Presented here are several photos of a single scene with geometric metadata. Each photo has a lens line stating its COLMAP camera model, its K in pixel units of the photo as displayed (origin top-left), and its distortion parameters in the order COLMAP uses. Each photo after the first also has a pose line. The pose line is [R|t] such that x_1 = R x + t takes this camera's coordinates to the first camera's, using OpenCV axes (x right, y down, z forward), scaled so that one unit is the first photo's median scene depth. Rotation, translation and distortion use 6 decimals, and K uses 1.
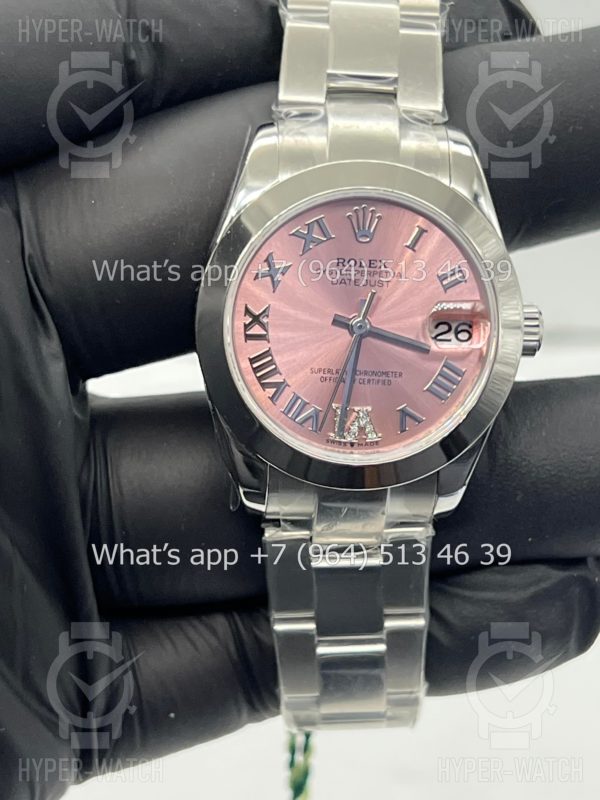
lens RADIAL K [[1808.6, 0, 300.0], [0, 1808.6, 400.0], [0, 0, 1]] dist [0.183681, -0.476531]
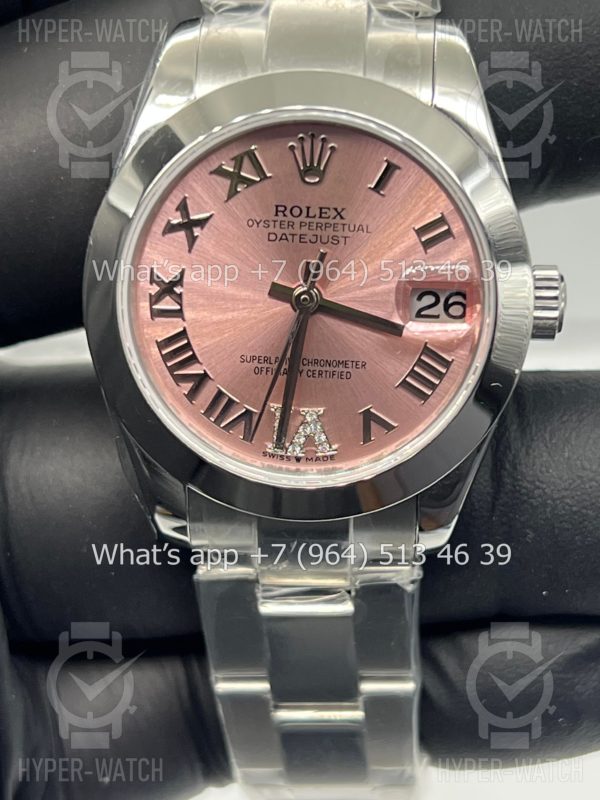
lens RADIAL K [[1808.6, 0, 300.0], [0, 1808.6, 400.0], [0, 0, 1]] dist [0.183681, -0.476531]
pose [[0.994206, 0.009550, -0.107064, 0.108278], [-0.003930, 0.998609, 0.052578, -0.038094], [0.107417, -0.051852, 0.992861, 0.270268]]
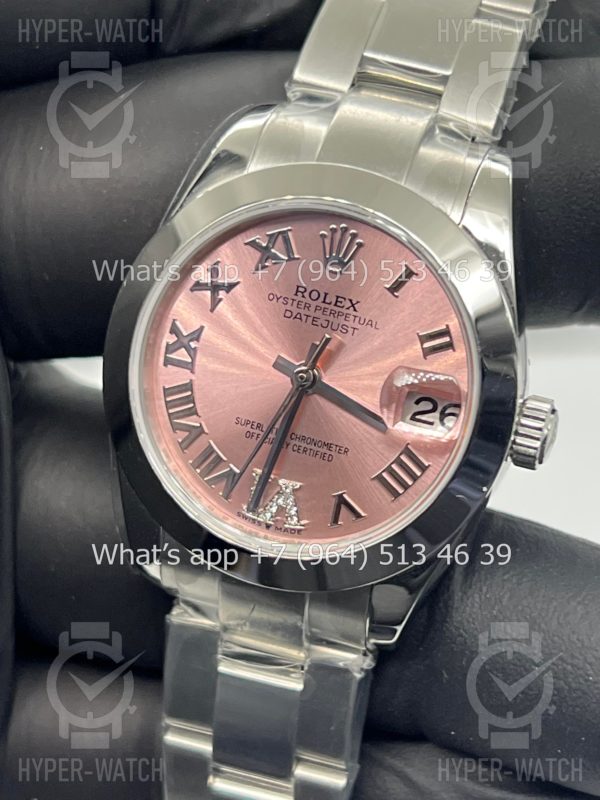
lens RADIAL K [[1808.6, 0, 300.0], [0, 1808.6, 400.0], [0, 0, 1]] dist [0.183681, -0.476531]
pose [[0.937784, 0.213105, -0.274130, 0.241591], [-0.221107, 0.975248, 0.001750, -0.032077], [0.267717, 0.058971, 0.961691, 0.259129]]
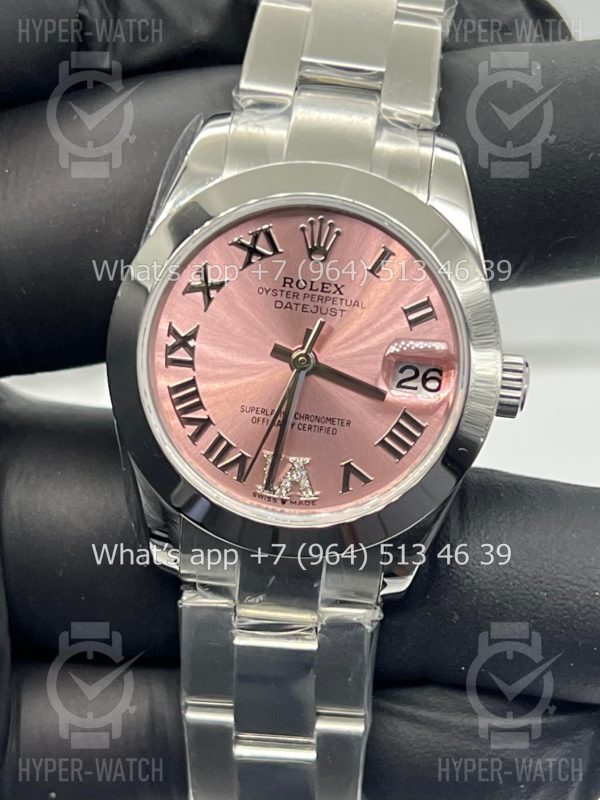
lens RADIAL K [[1808.6, 0, 300.0], [0, 1808.6, 400.0], [0, 0, 1]] dist [0.183681, -0.476531]
pose [[0.992555, 0.089319, -0.082809, 0.101246], [-0.092033, 0.995318, -0.029545, 0.002023], [0.079783, 0.036947, 0.996127, 0.169468]]
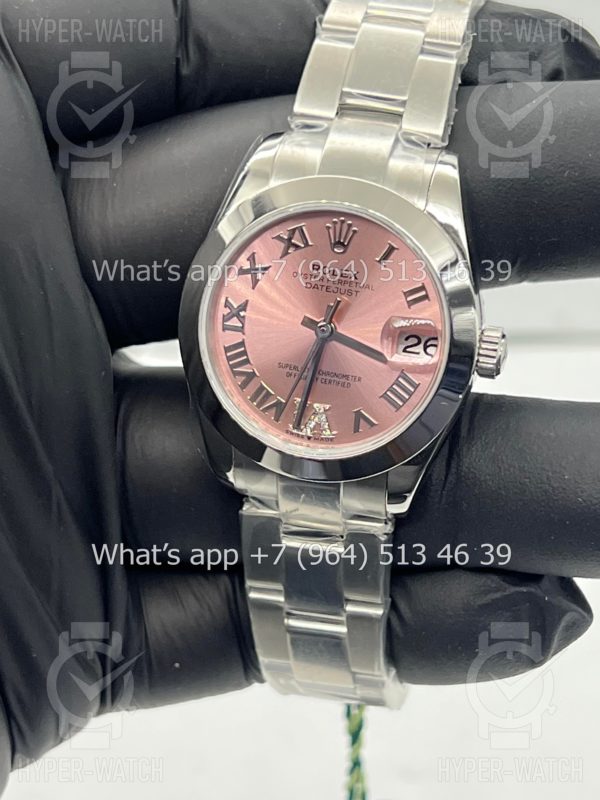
lens RADIAL K [[1808.6, 0, 300.0], [0, 1808.6, 400.0], [0, 0, 1]] dist [0.183681, -0.476531]
pose [[0.957850, 0.130420, -0.255958, 0.296687], [-0.123110, 0.991397, 0.044447, -0.045014], [0.259553, -0.011063, 0.965665, -0.041549]]
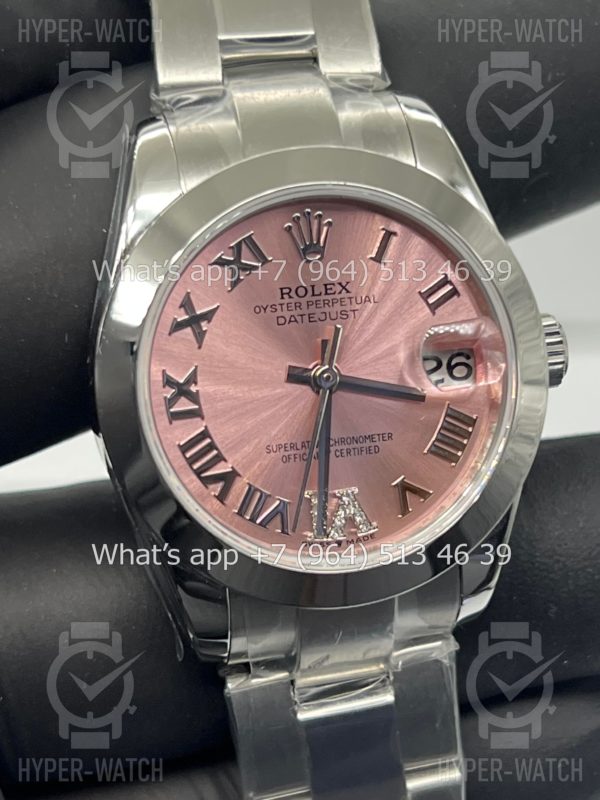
lens RADIAL K [[1808.6, 0, 300.0], [0, 1808.6, 400.0], [0, 0, 1]] dist [0.183681, -0.476531]
pose [[0.981064, -0.149014, 0.123728, -0.065999], [0.153778, 0.987655, -0.029834, -0.012275], [-0.117755, 0.048296, 0.991868, 0.291905]]
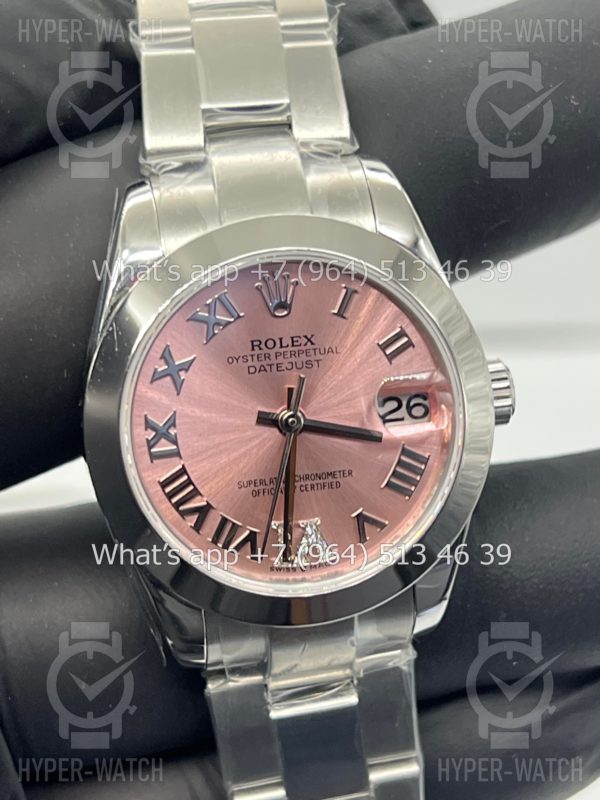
lens RADIAL K [[1808.6, 0, 300.0], [0, 1808.6, 400.0], [0, 0, 1]] dist [0.183681, -0.476531]
pose [[0.986606, -0.145931, 0.072884, -0.019720], [0.144820, 0.989249, 0.020333, -0.065191], [-0.075068, -0.009506, 0.997133, 0.205914]]
